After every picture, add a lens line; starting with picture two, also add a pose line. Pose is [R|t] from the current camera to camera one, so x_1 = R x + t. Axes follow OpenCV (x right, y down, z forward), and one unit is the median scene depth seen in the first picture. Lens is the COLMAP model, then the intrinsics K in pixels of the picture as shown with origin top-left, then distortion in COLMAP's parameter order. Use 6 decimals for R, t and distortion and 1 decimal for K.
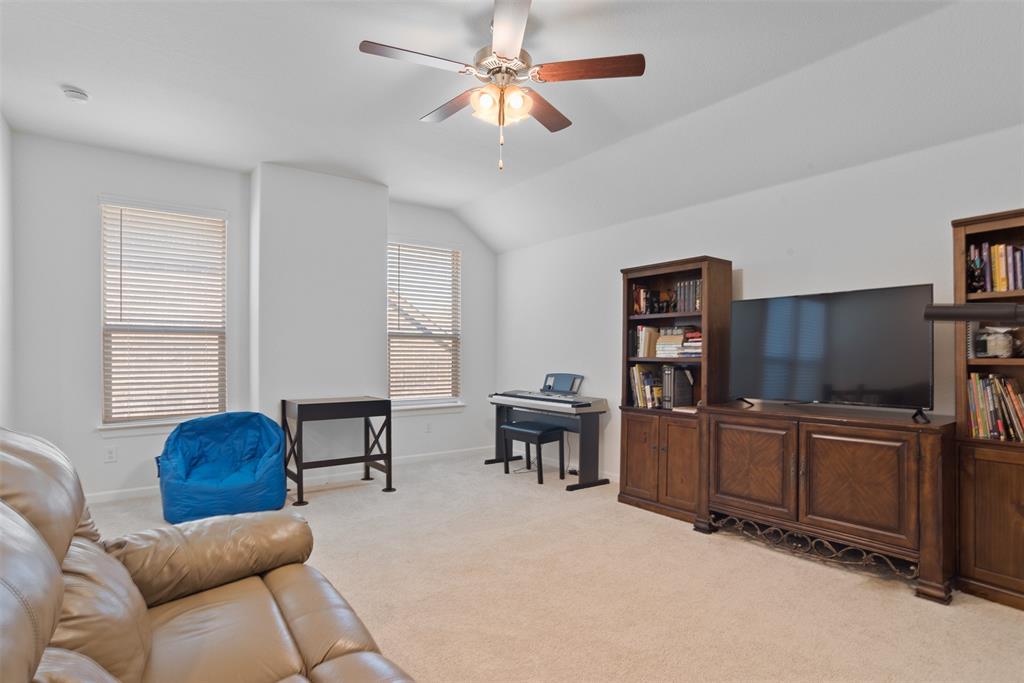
lens RADIAL K [[521.1, 0, 510.1], [0, 521.1, 352.3], [0, 0, 1]] dist [-0.075597, 0.036809]
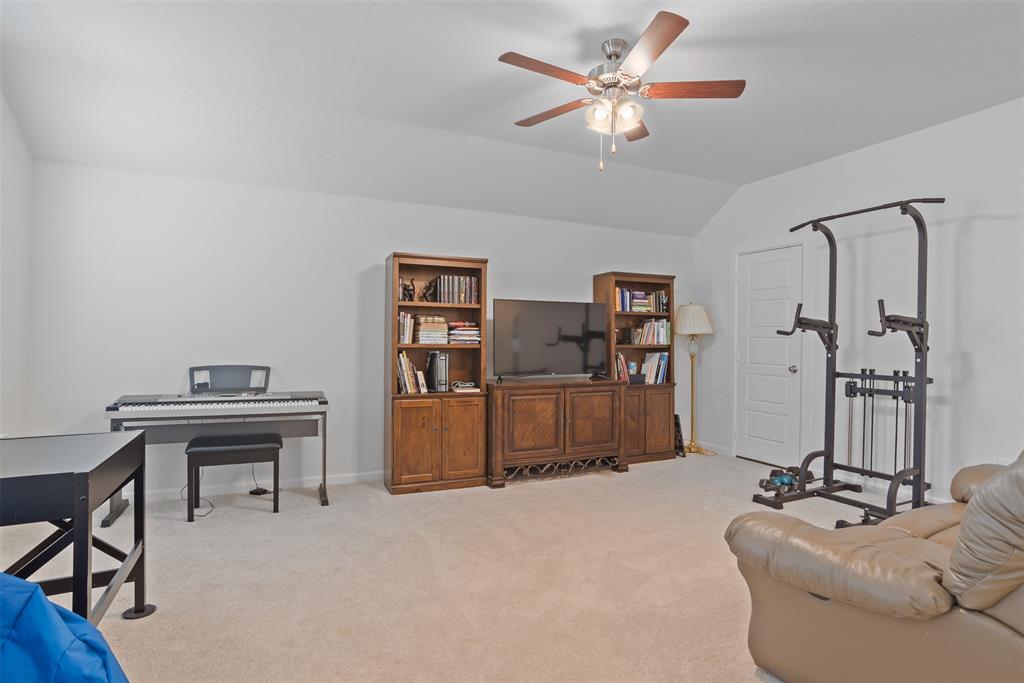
lens RADIAL K [[538.4, 0, 512.0], [0, 538.4, 341.5], [0, 0, 1]] dist [-0.055706, 0.040789]
pose [[0.197460, -0.000219, 0.980311, -0.789928], [-0.014474, 0.999890, 0.003139, -0.000934], [-0.980204, -0.014809, 0.197435, 0.659268]]
